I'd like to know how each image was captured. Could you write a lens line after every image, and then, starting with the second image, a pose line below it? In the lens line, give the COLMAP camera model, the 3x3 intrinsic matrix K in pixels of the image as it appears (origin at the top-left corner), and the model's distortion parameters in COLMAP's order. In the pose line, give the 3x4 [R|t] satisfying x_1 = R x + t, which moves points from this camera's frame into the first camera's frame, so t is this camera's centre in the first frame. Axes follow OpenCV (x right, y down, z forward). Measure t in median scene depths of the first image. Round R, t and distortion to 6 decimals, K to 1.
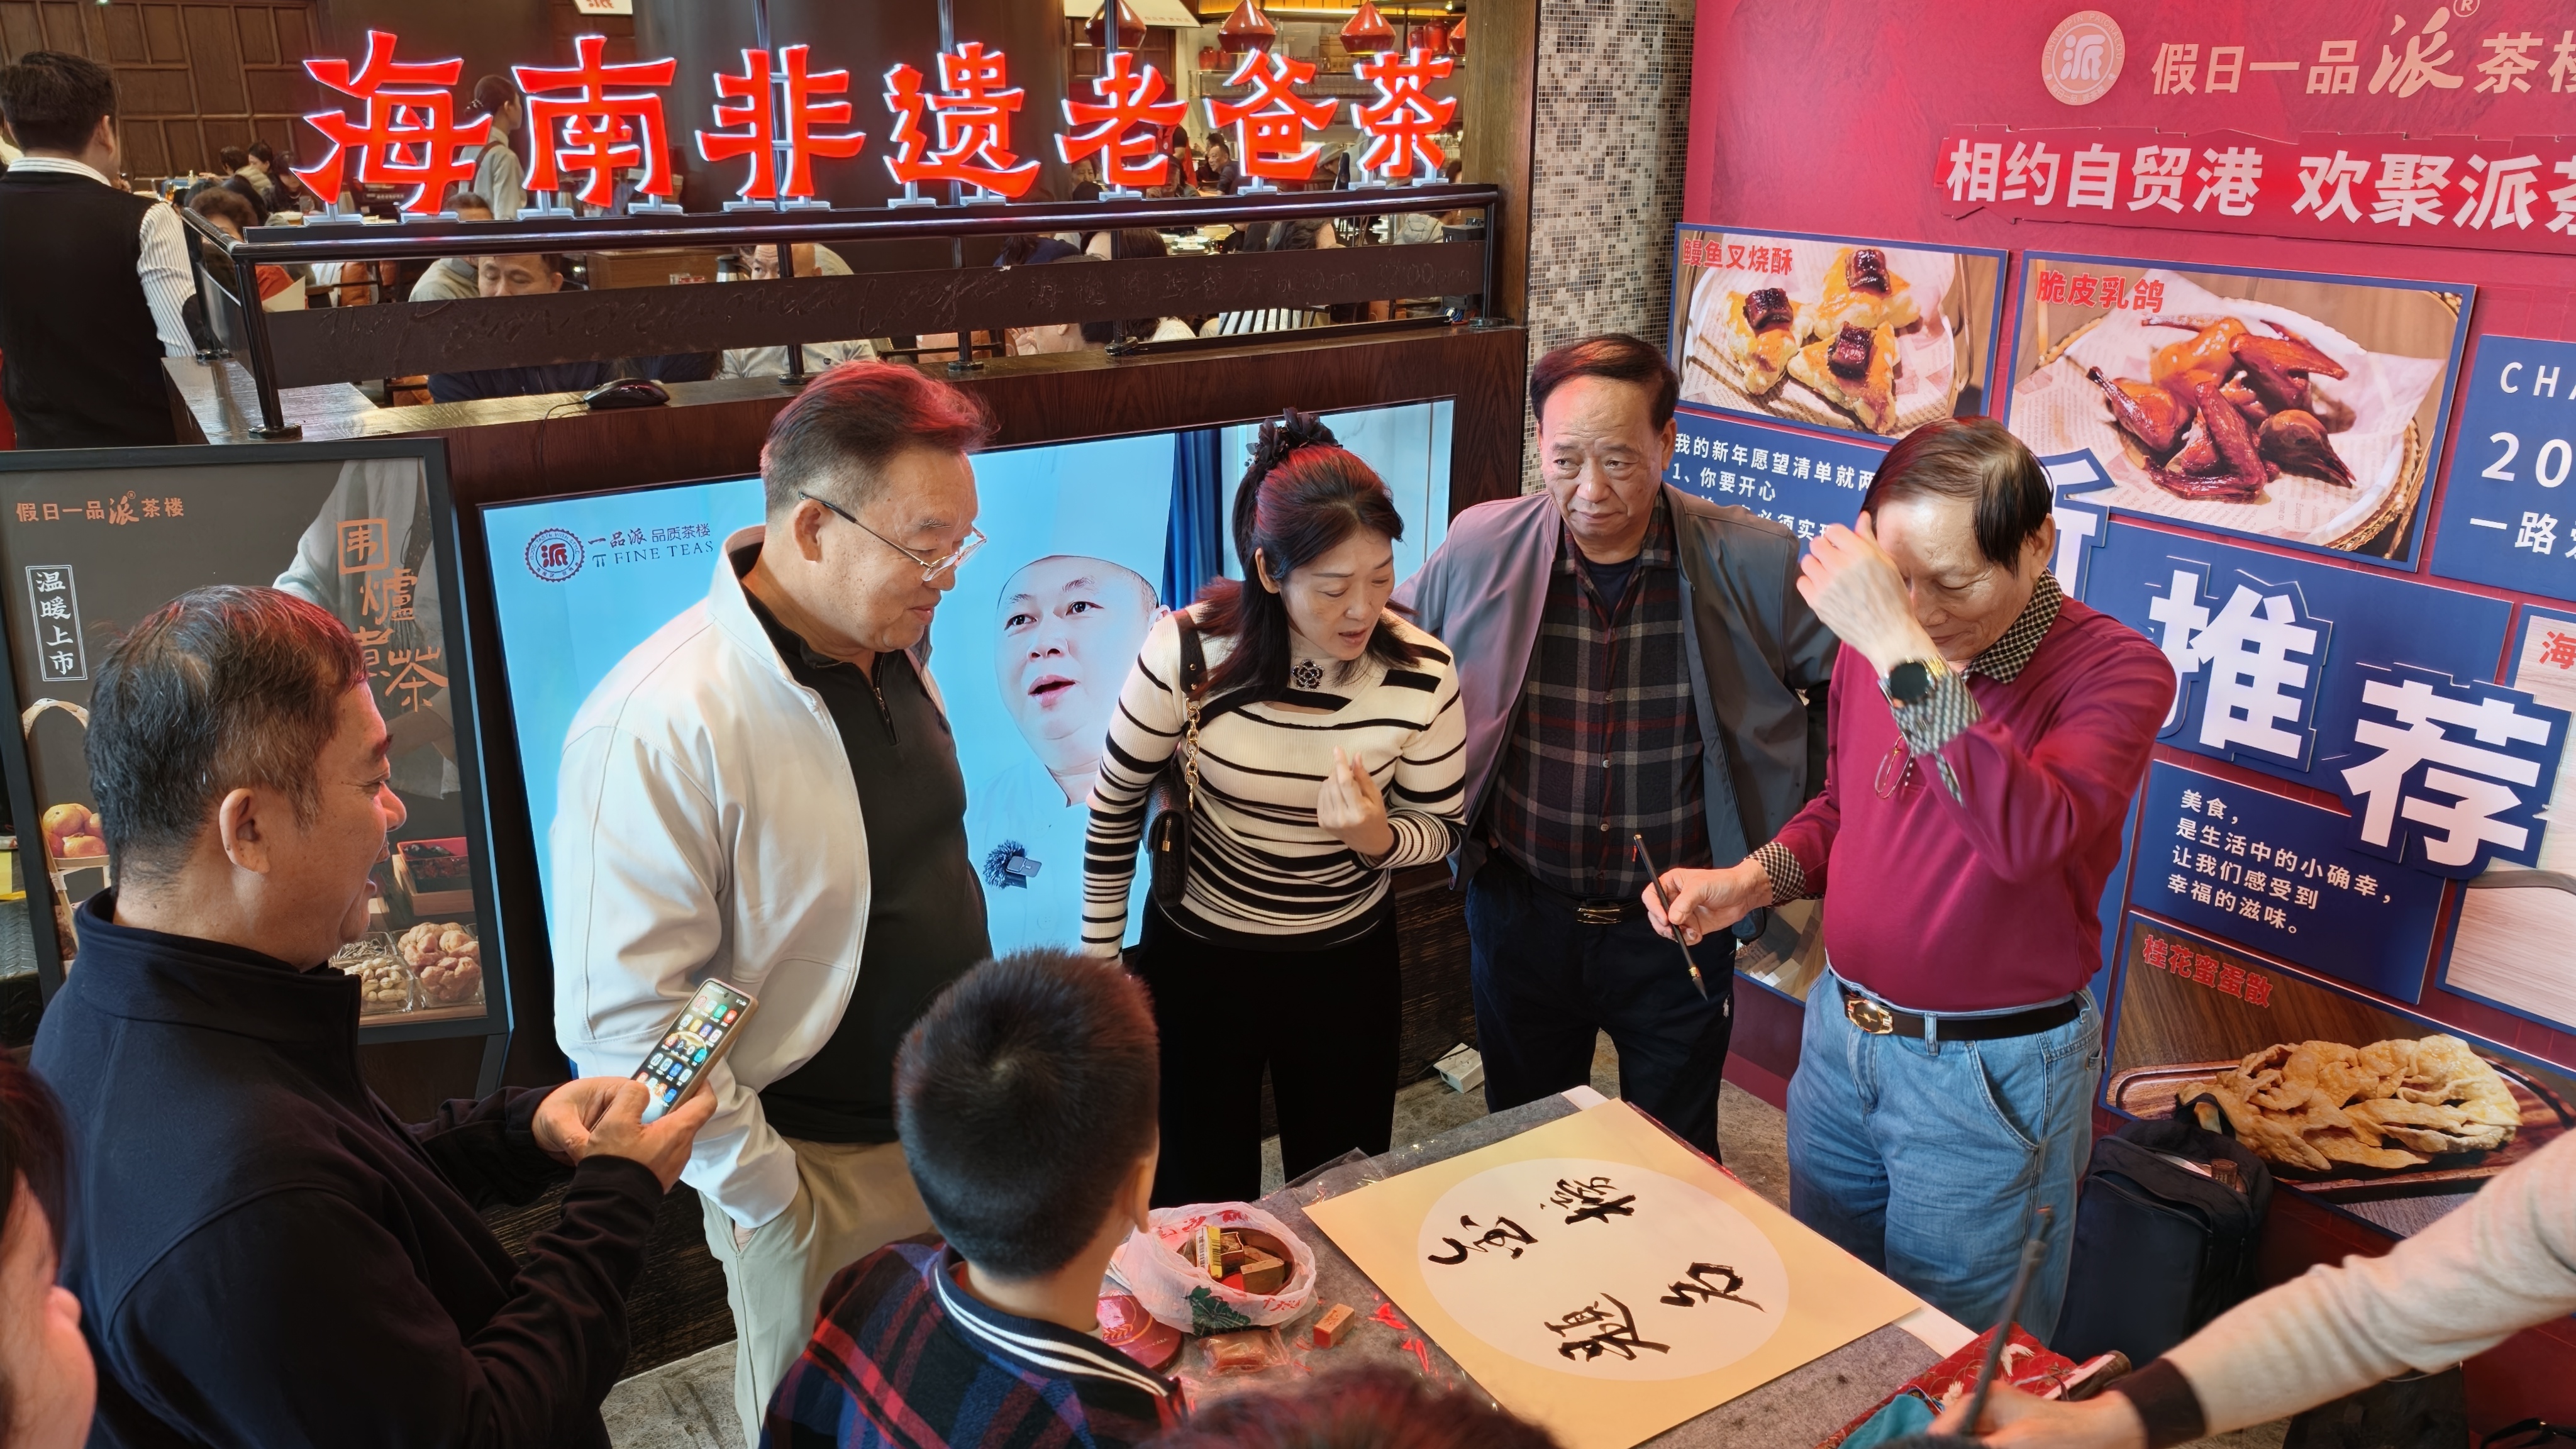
lens RADIAL K [[1818.4, 0, 1297.5], [0, 1818.4, 715.2], [0, 0, 1]] dist [0.020317, -0.043258]
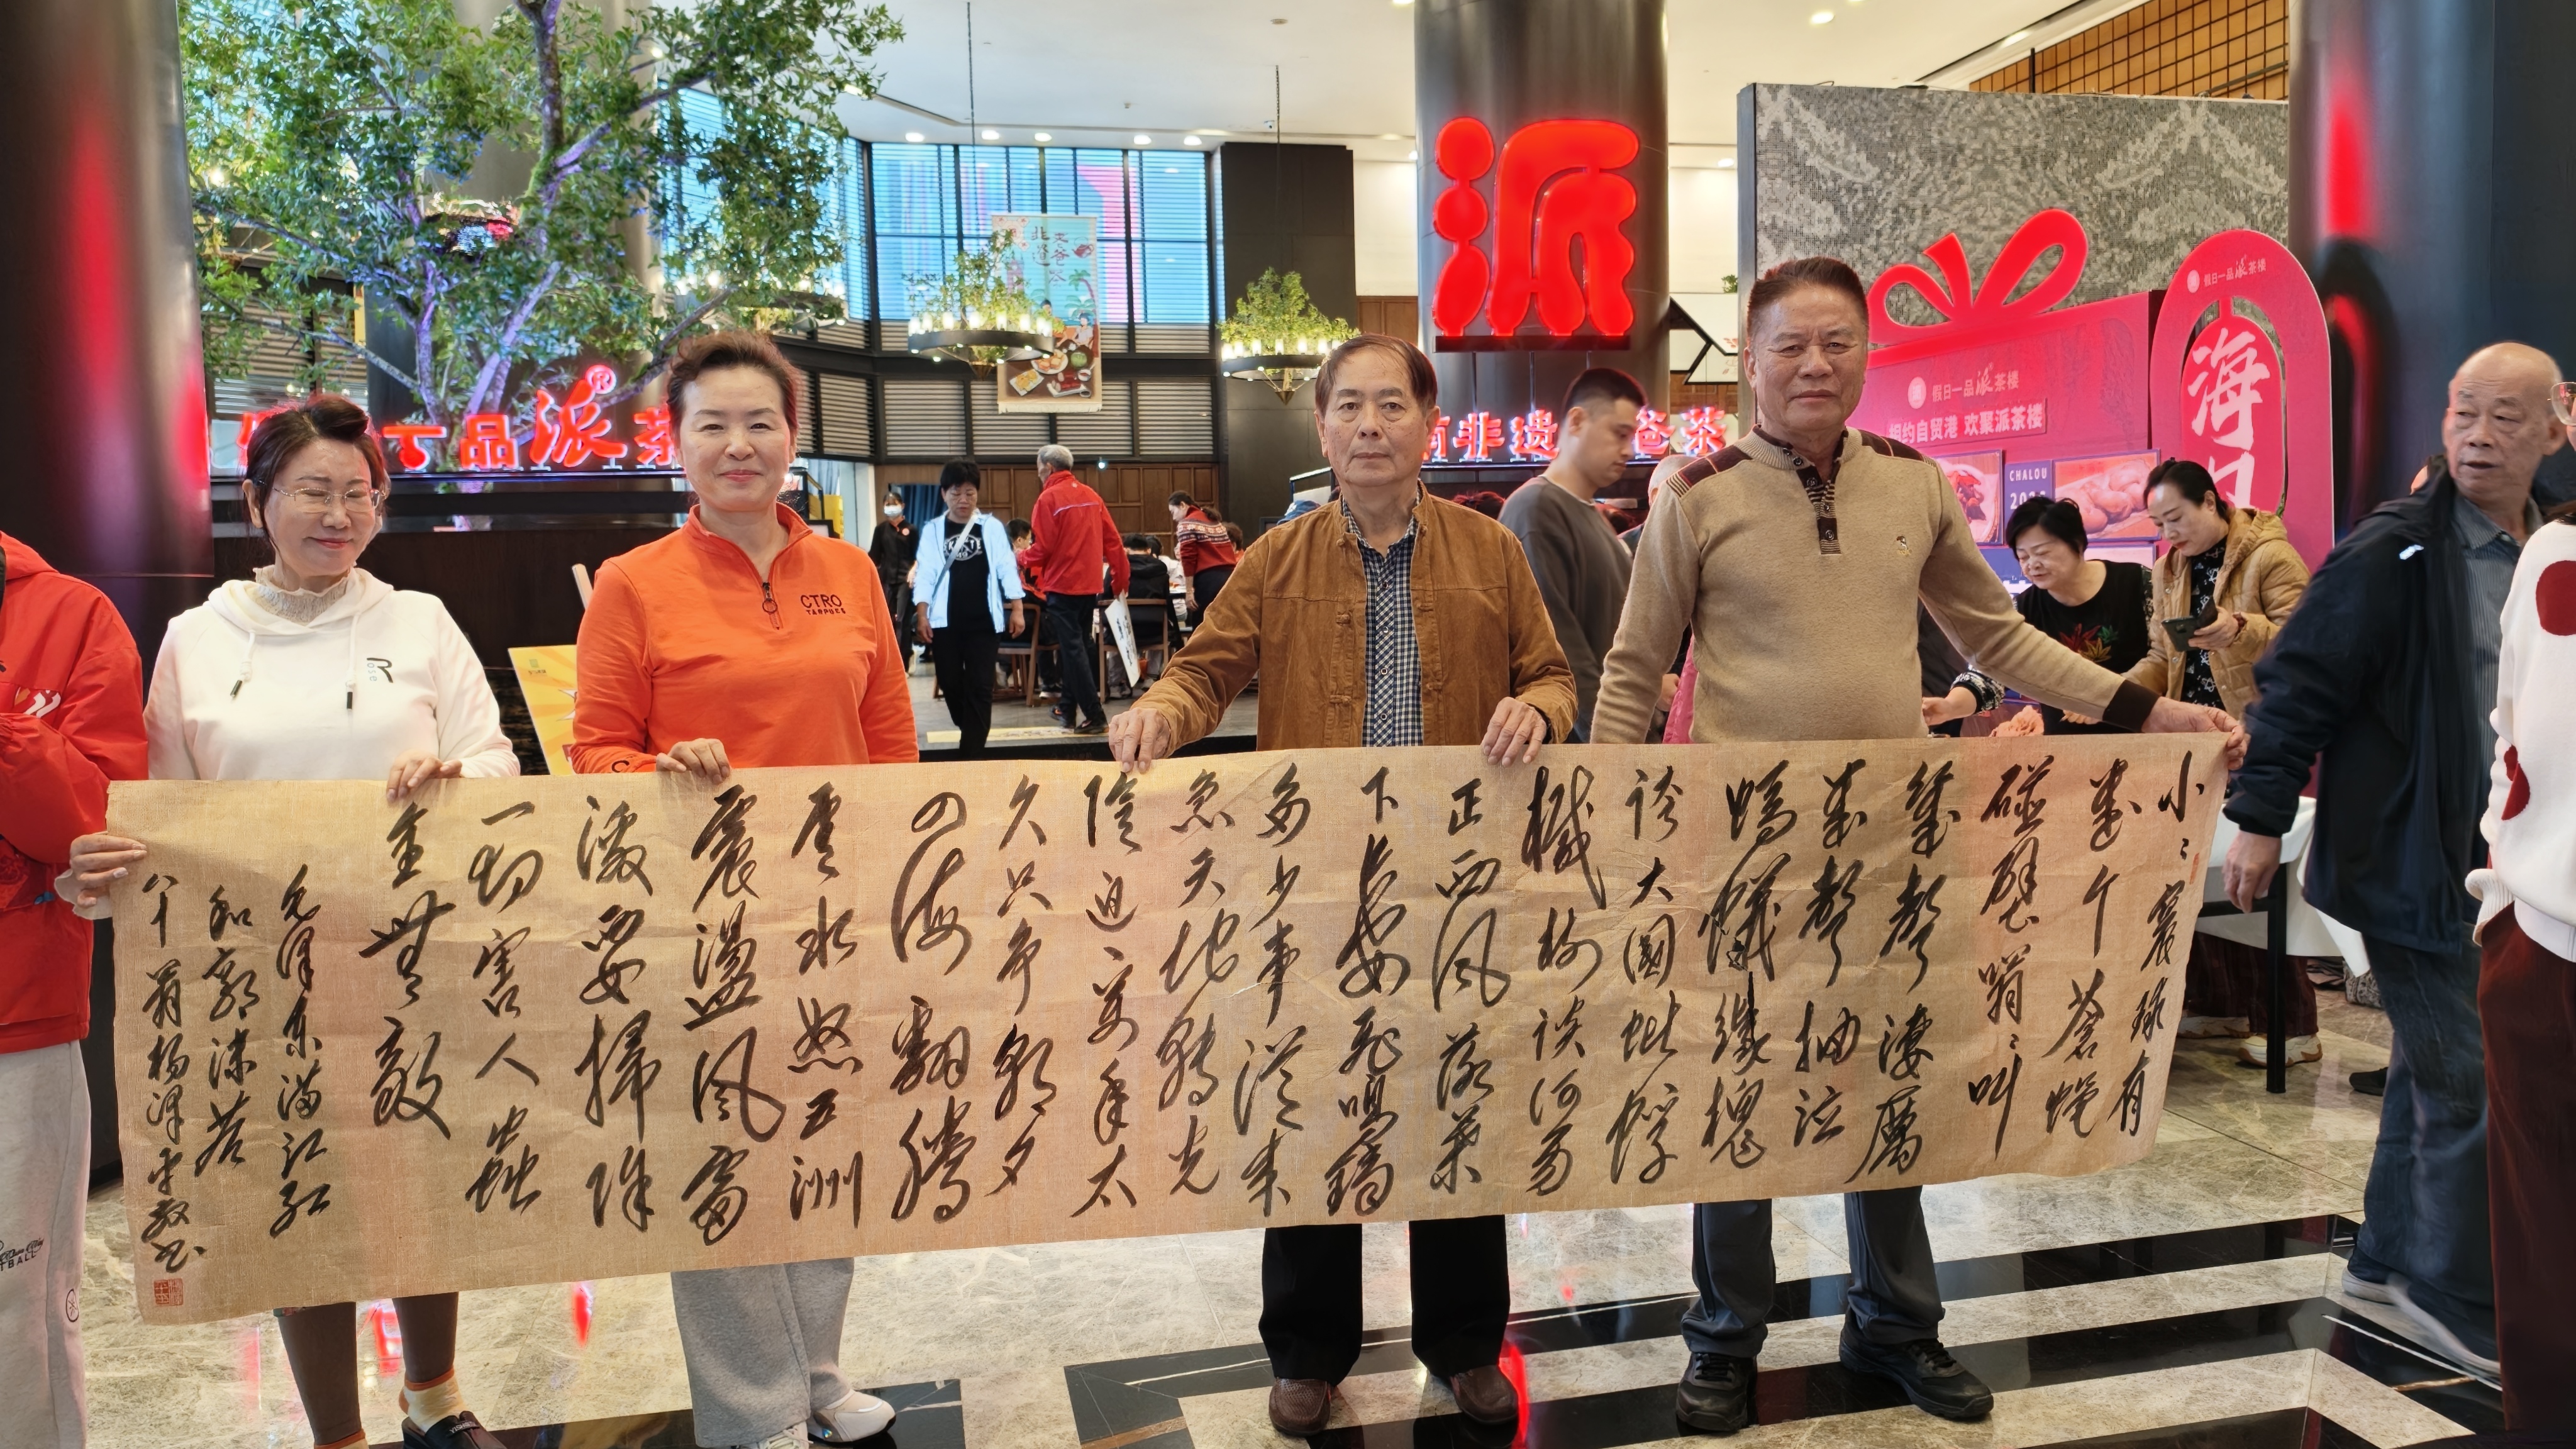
lens RADIAL K [[1818.4, 0, 1296.1], [0, 1818.4, 687.6], [0, 0, 1]] dist [0.020317, -0.043258]
pose [[0.923140, 0.001445, -0.384462, 0.629718], [-0.099372, 0.966910, -0.234971, 0.864488], [0.371400, 0.255115, 0.892736, -1.821033]]
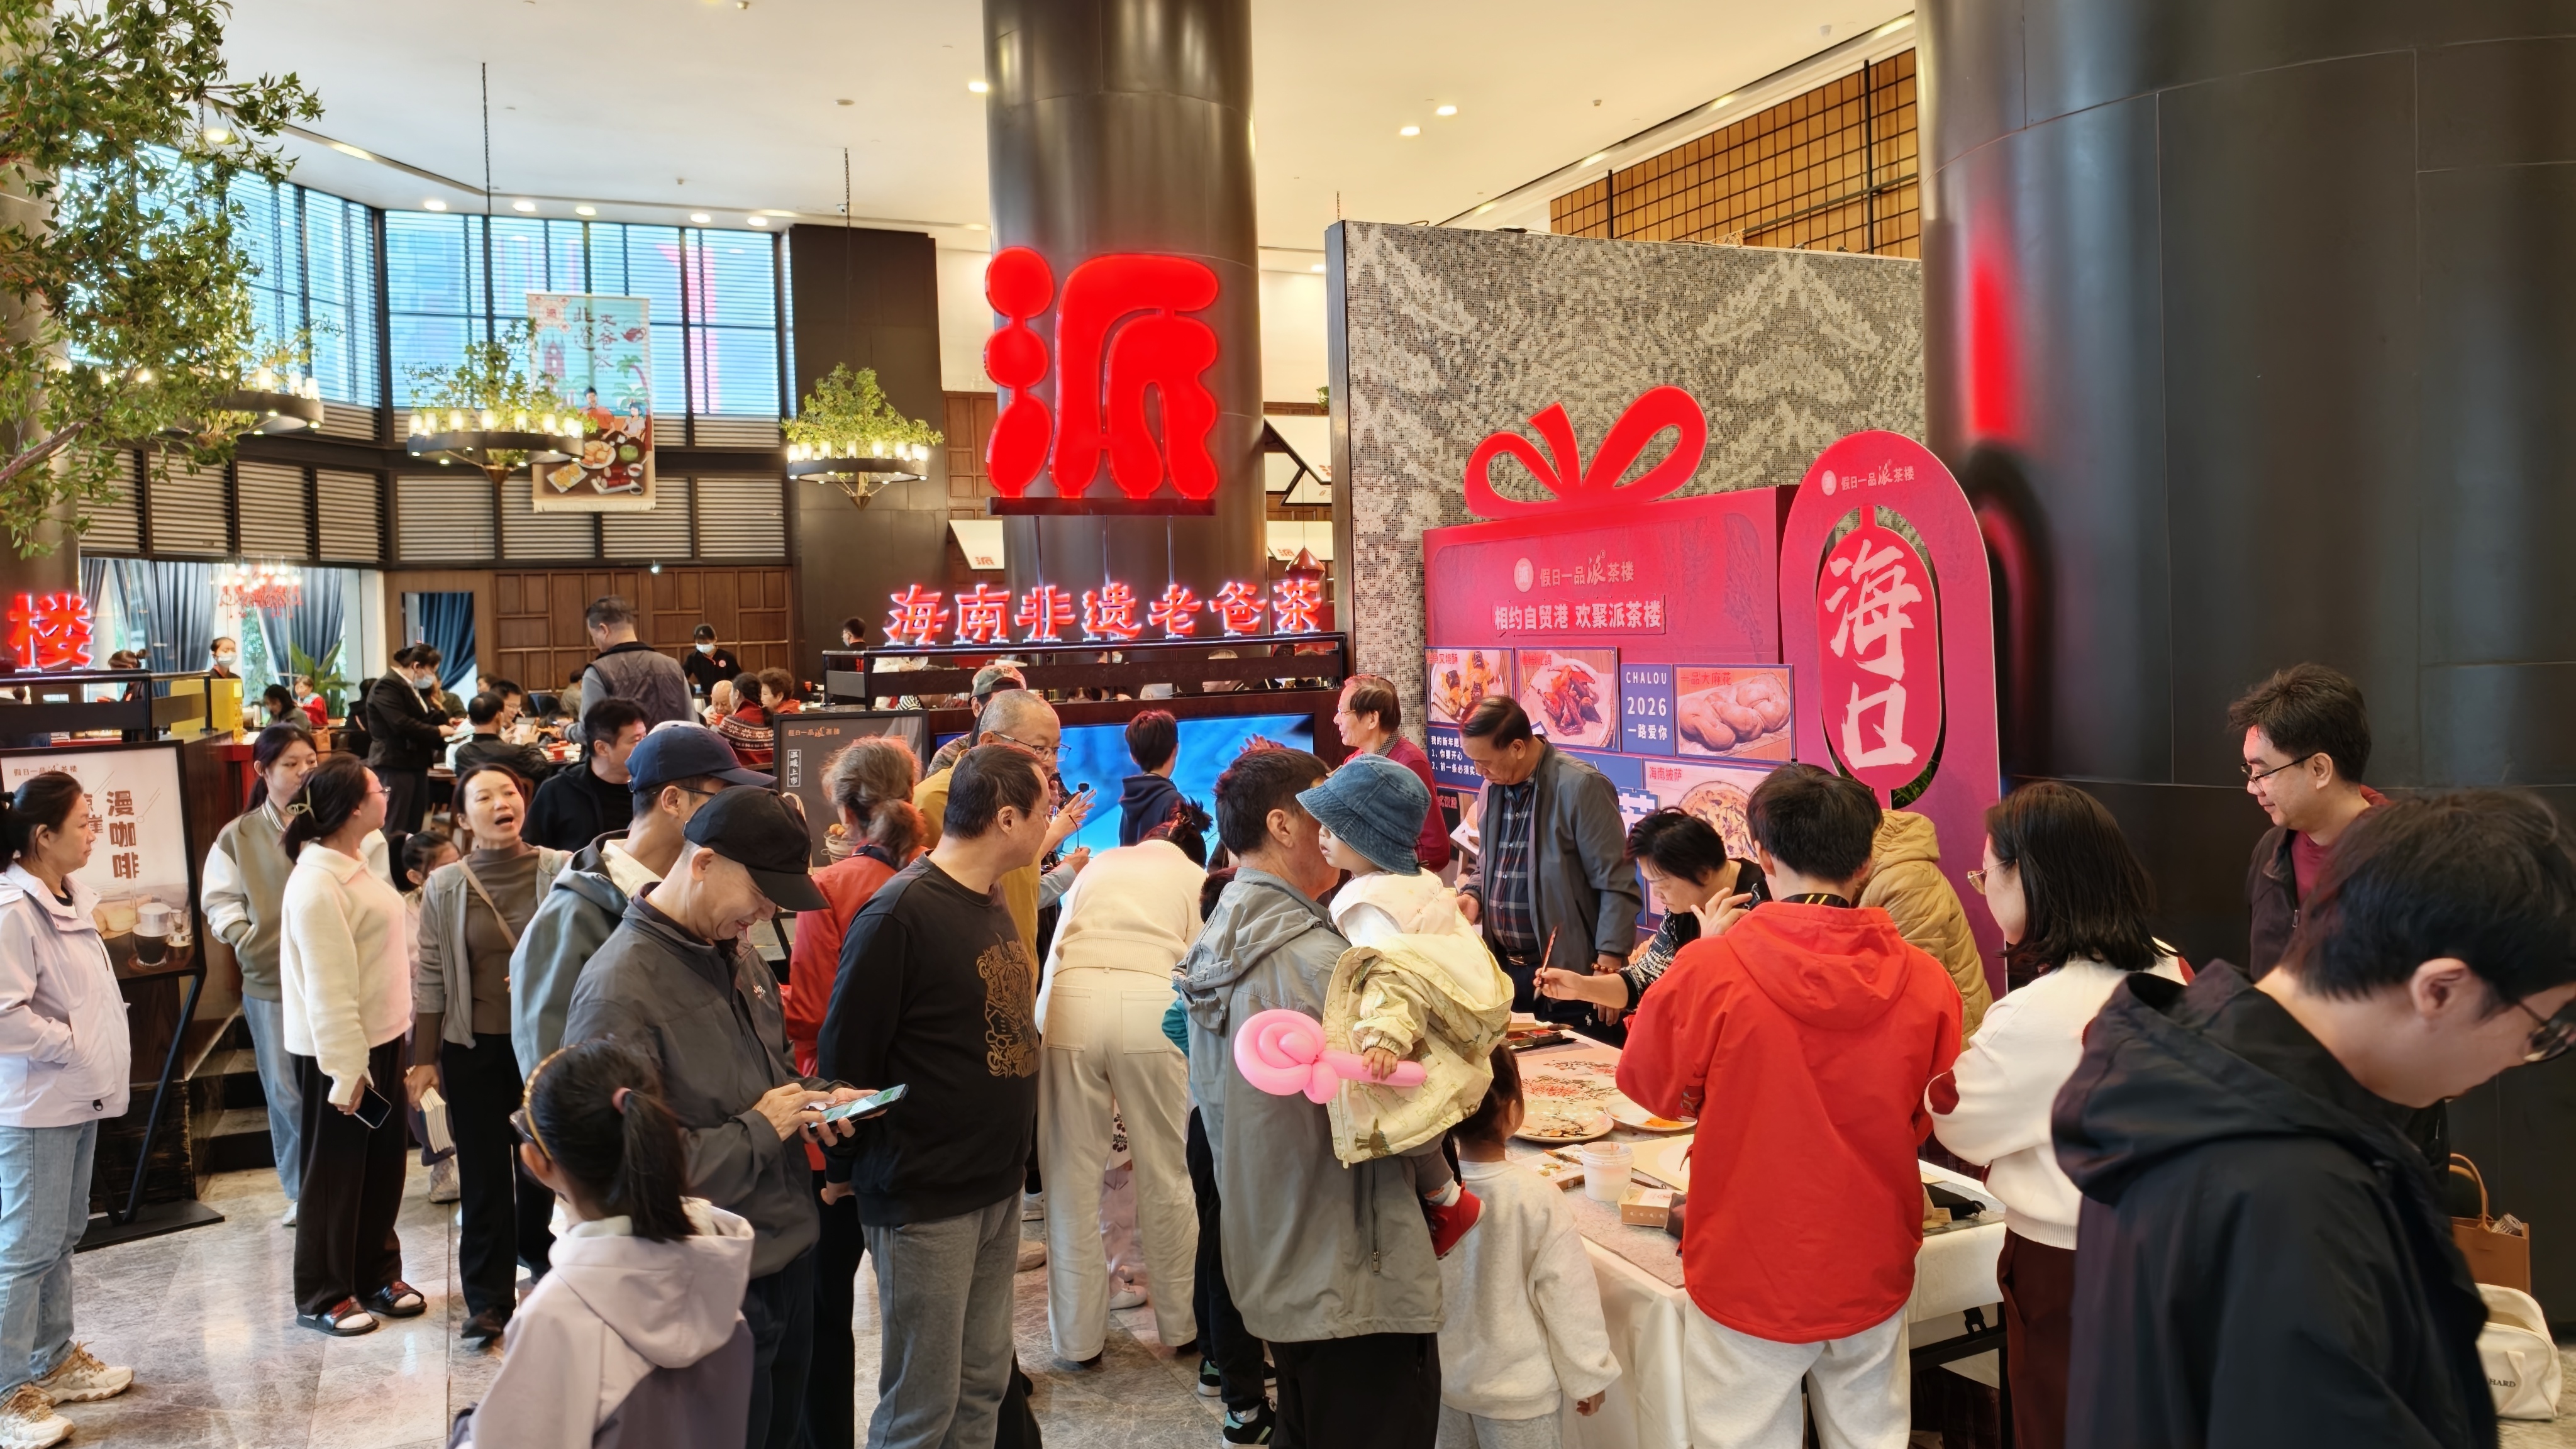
lens RADIAL K [[1818.4, 0, 1297.2], [0, 1818.4, 676.7], [0, 0, 1]] dist [0.020317, -0.043258]
pose [[0.983194, -0.024861, -0.180862, 0.573599], [-0.029304, 0.956347, -0.290761, 0.543125], [0.180196, 0.291175, 0.939546, -1.454126]]
